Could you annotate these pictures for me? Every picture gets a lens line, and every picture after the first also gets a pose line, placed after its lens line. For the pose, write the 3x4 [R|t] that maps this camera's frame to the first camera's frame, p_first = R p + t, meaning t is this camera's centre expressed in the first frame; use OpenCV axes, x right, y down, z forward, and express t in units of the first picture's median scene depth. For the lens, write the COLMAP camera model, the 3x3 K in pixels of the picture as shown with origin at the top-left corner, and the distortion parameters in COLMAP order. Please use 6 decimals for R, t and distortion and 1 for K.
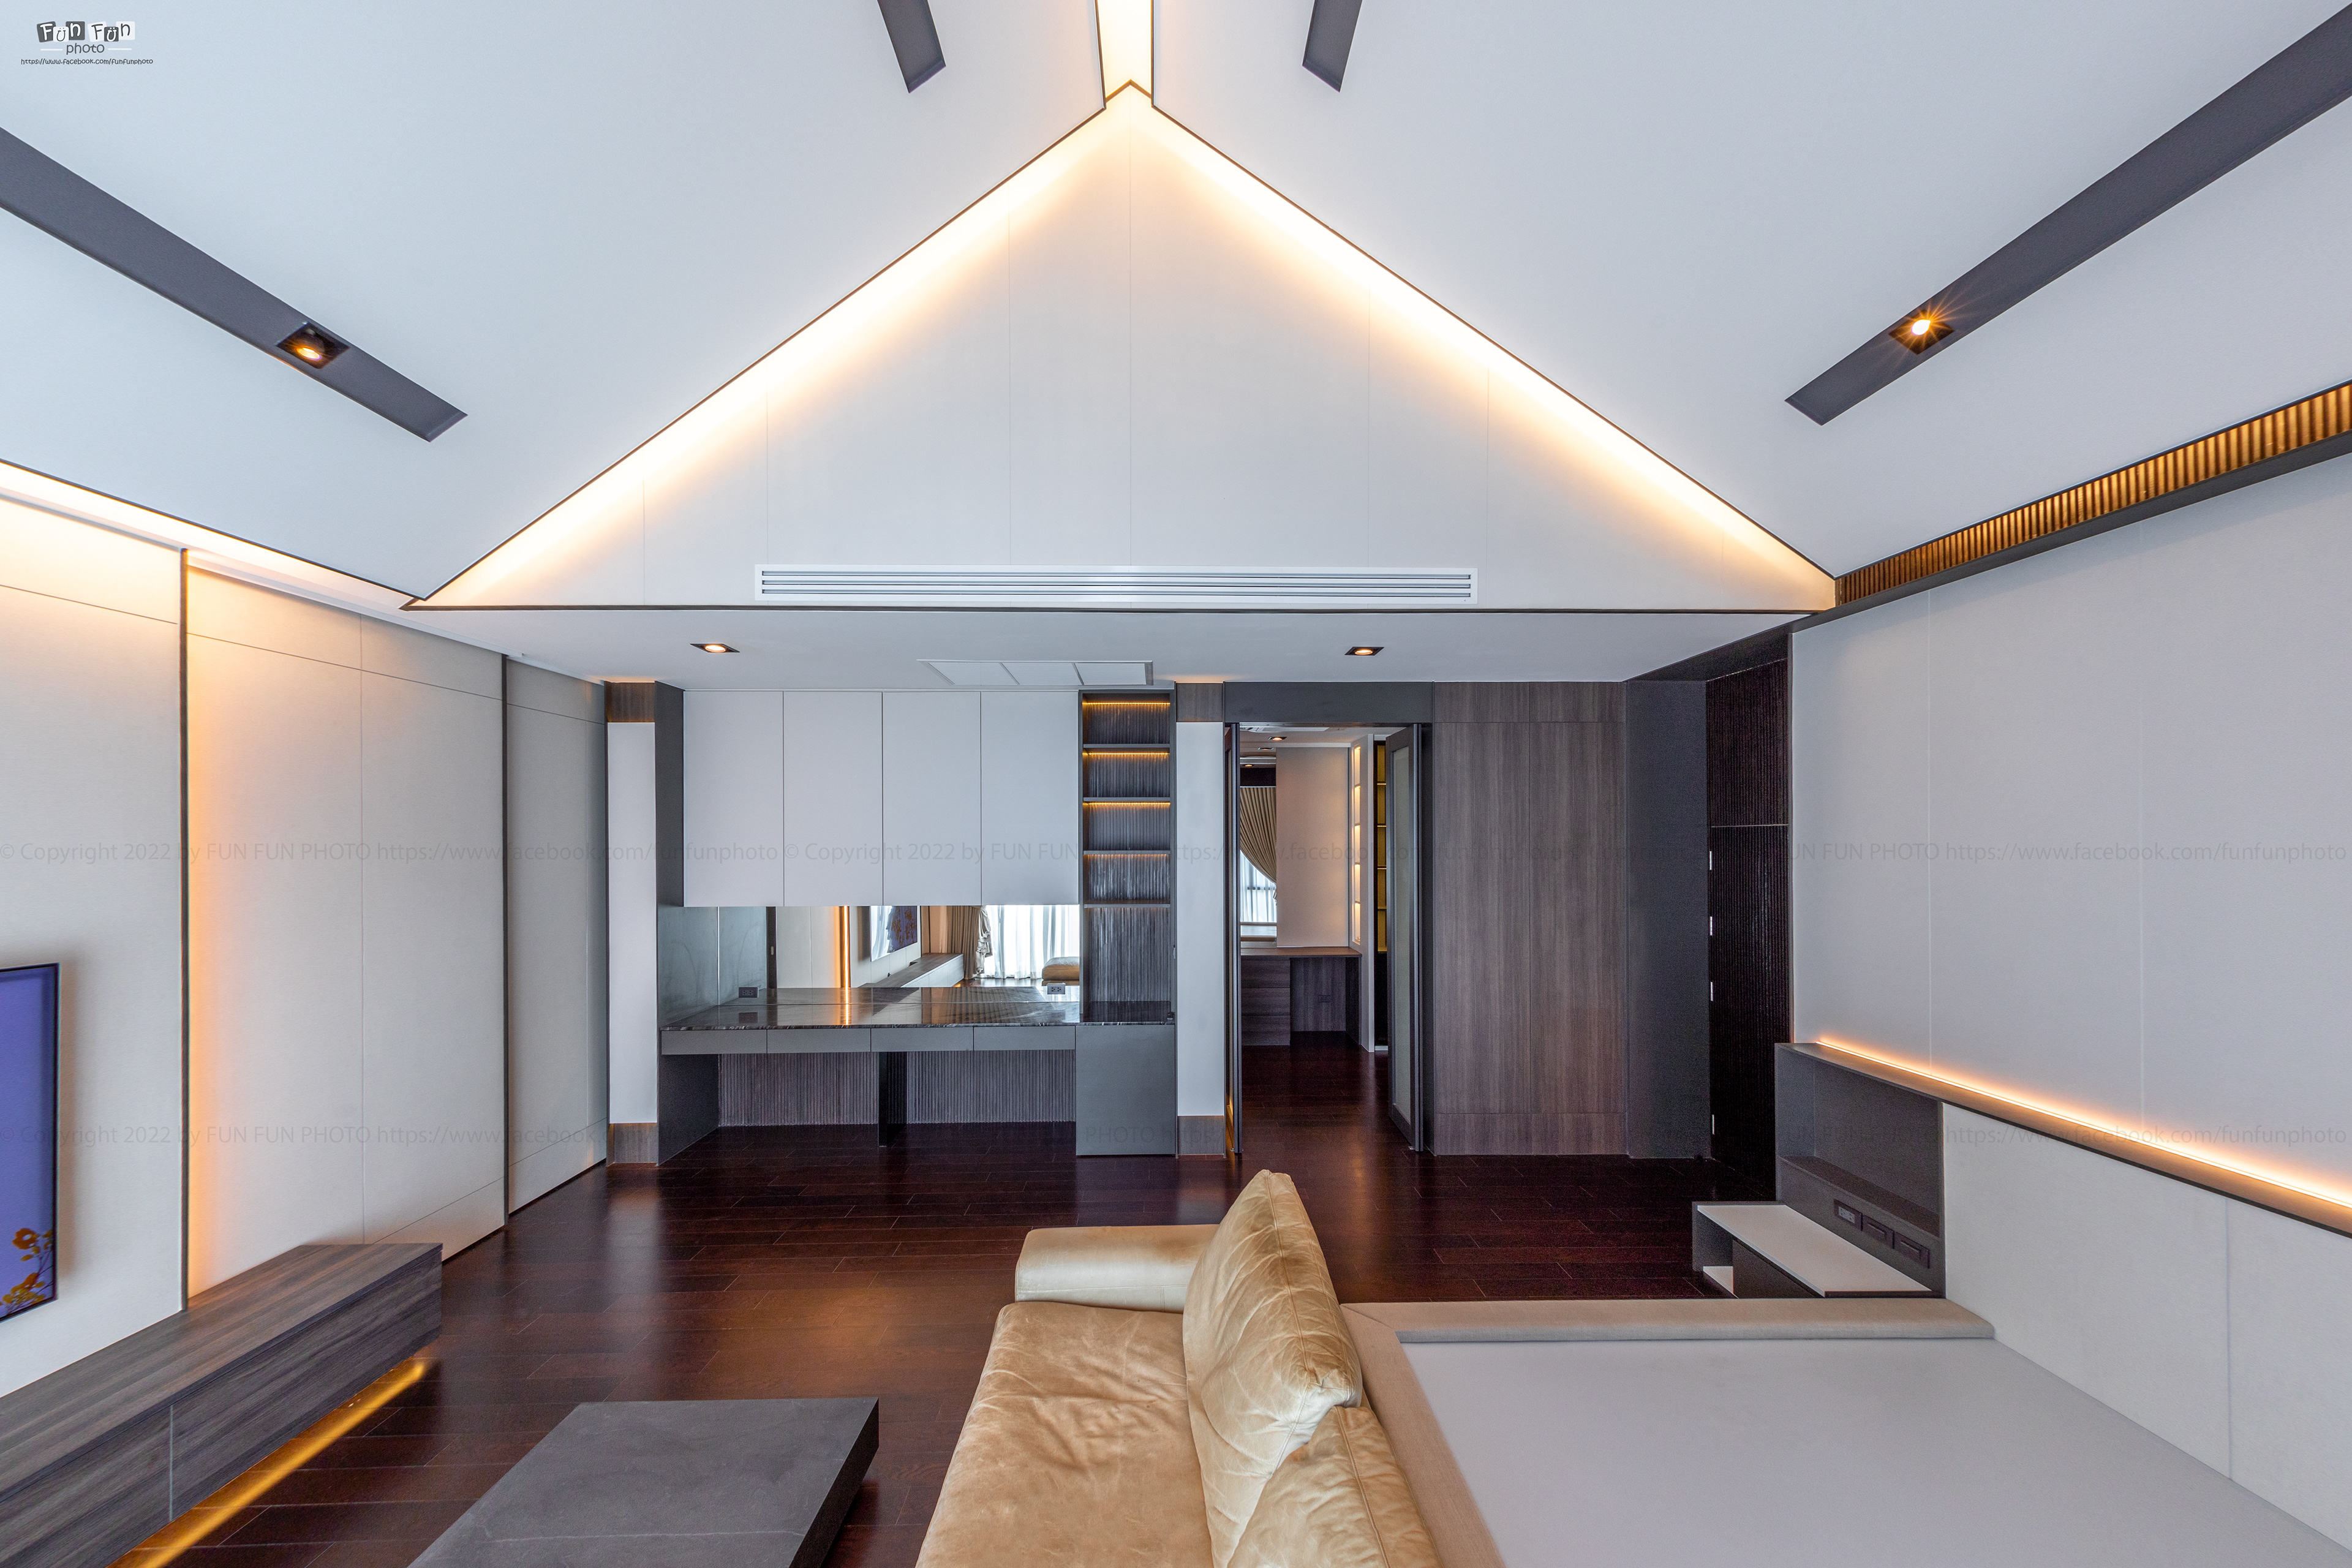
lens RADIAL K [[776.9, 0, 1181.4], [0, 776.9, 841.8], [0, 0, 1]] dist [0.010595, -0.000043]
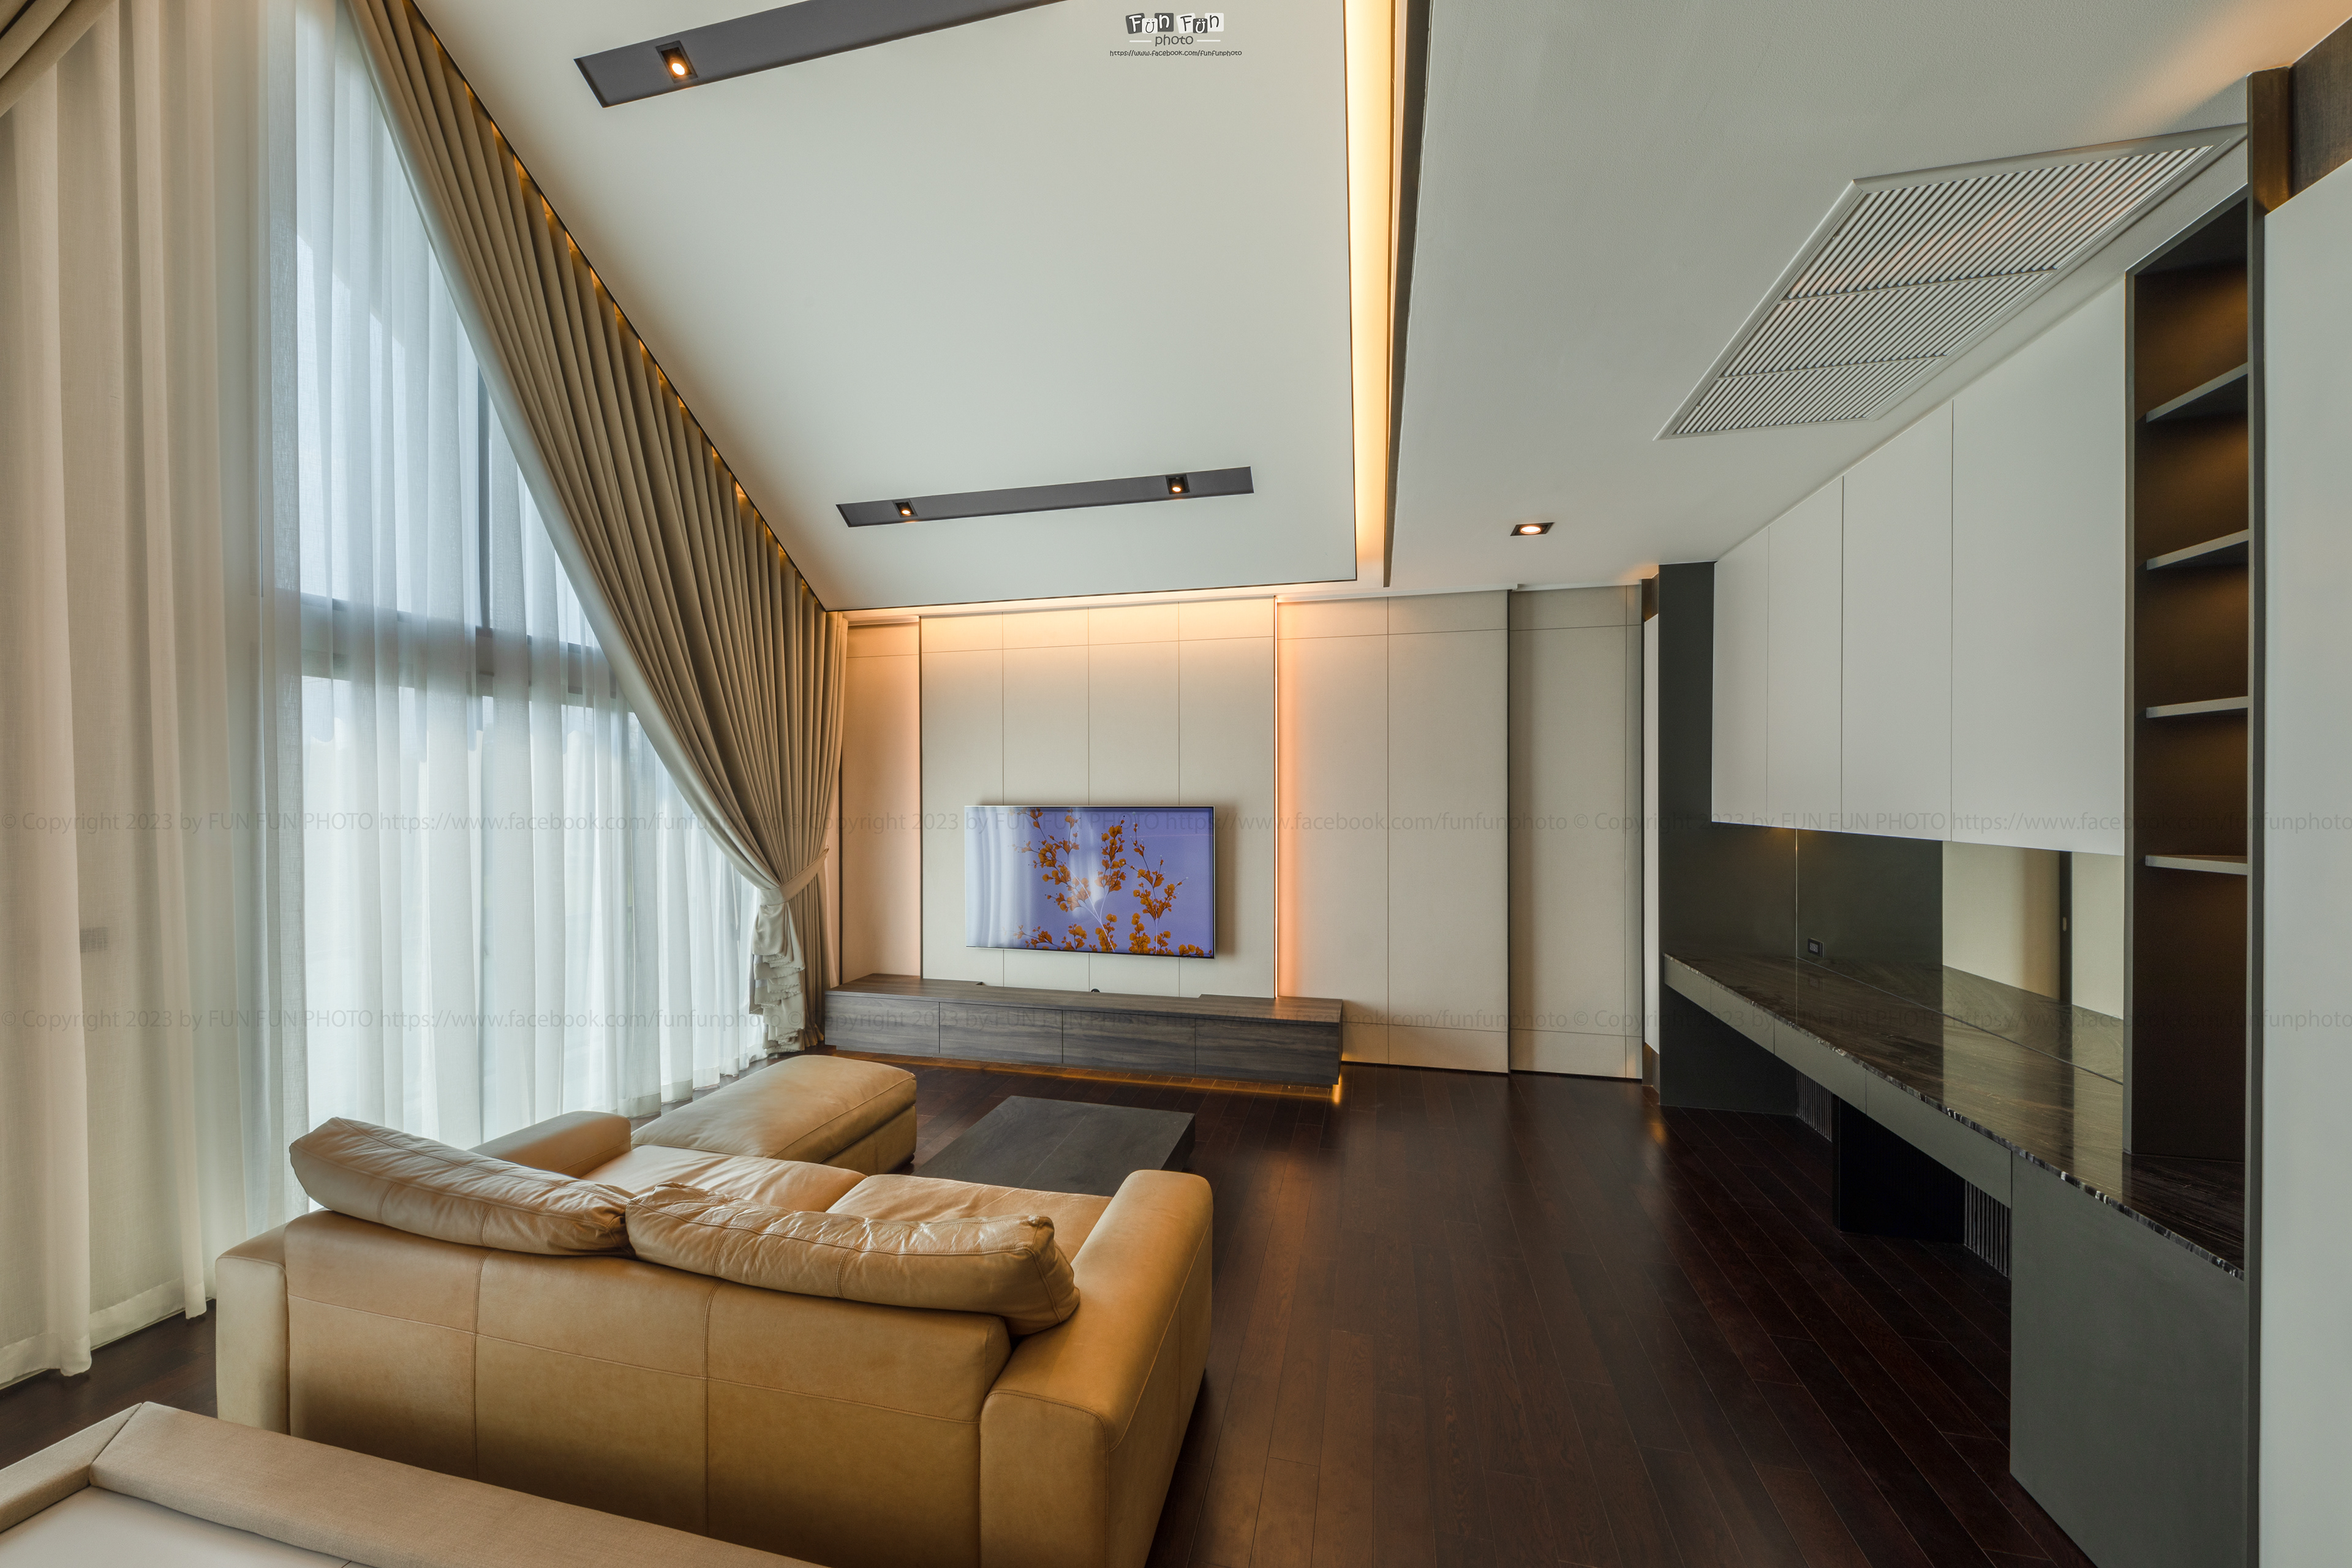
lens RADIAL K [[788.7, 0, 1184.1], [0, 788.7, 801.5], [0, 0, 1]] dist [-0.000413, 0.000001]
pose [[-0.247635, 0.007681, -0.968823, 0.583706], [0.001584, 0.999970, 0.007523, 0.095195], [0.968852, 0.000328, -0.247640, 1.162564]]
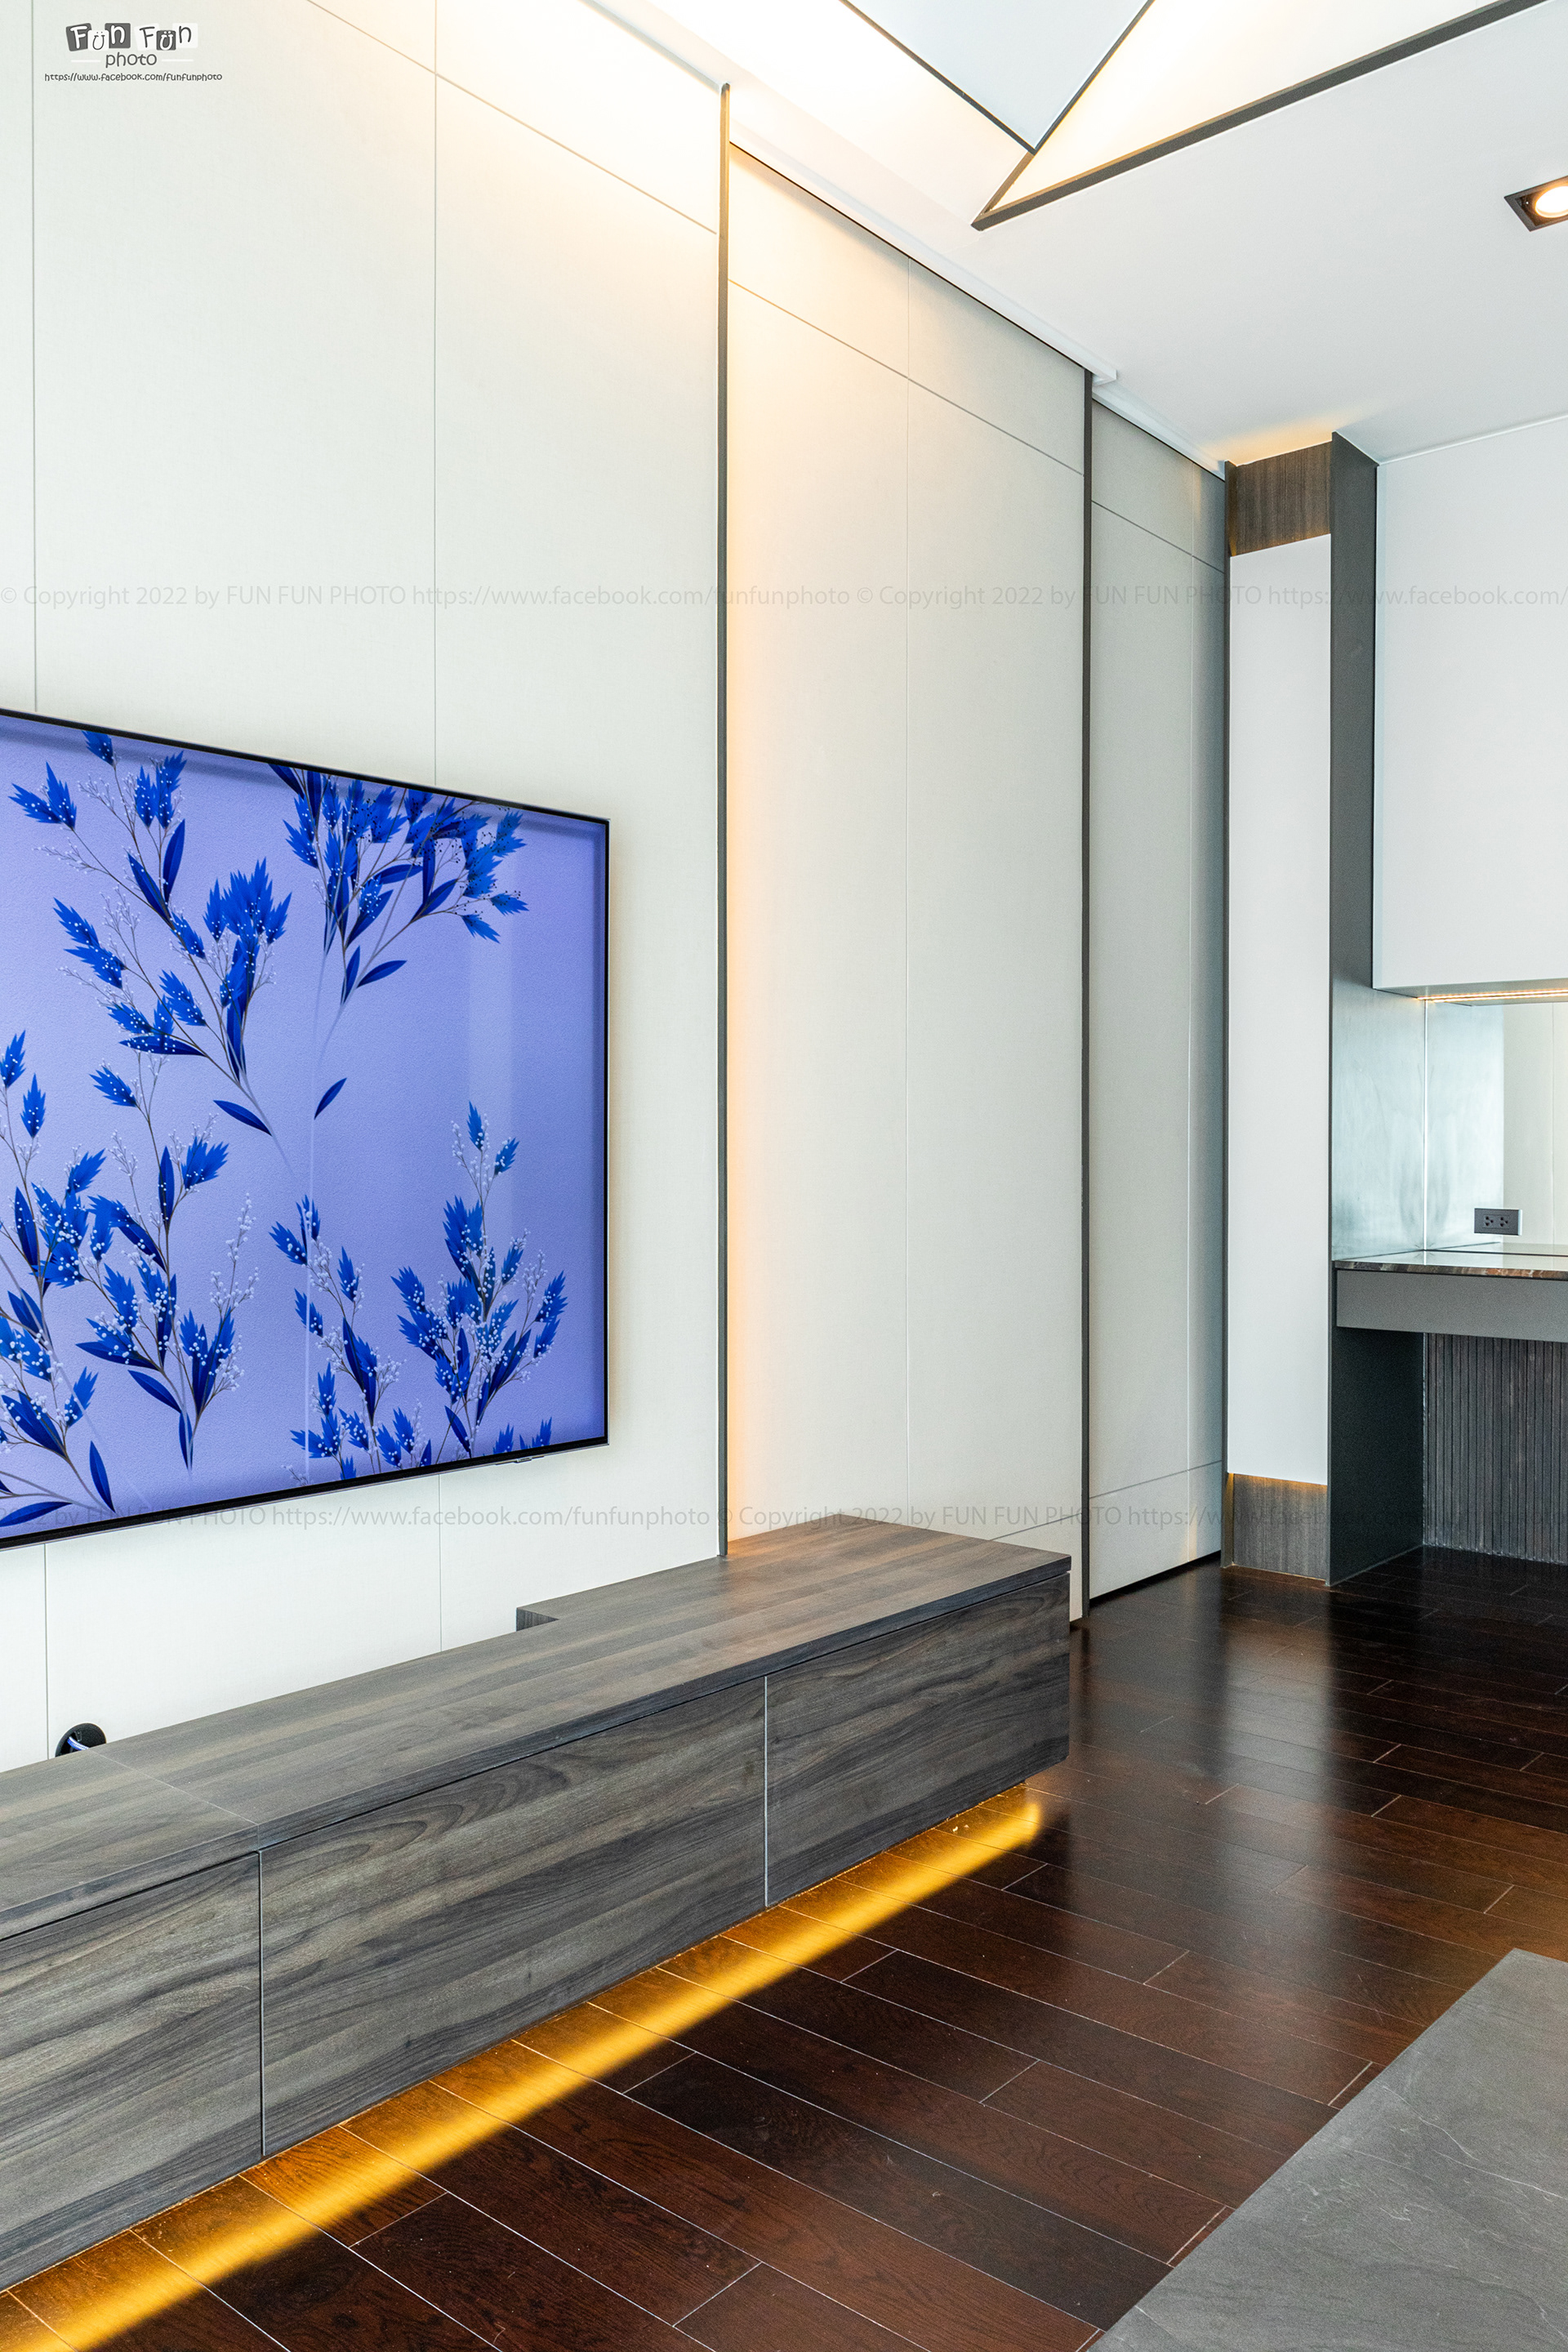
lens RADIAL K [[1768.3, 0, 784.0], [0, 1768.3, 1176.0], [0, 0, 1]] dist [-0.024942, -0.003681]
pose [[0.738060, 0.004510, -0.674719, -0.402237], [0.004655, 0.999920, 0.011775, 0.297908], [0.674719, -0.011831, 0.737980, 0.148901]]
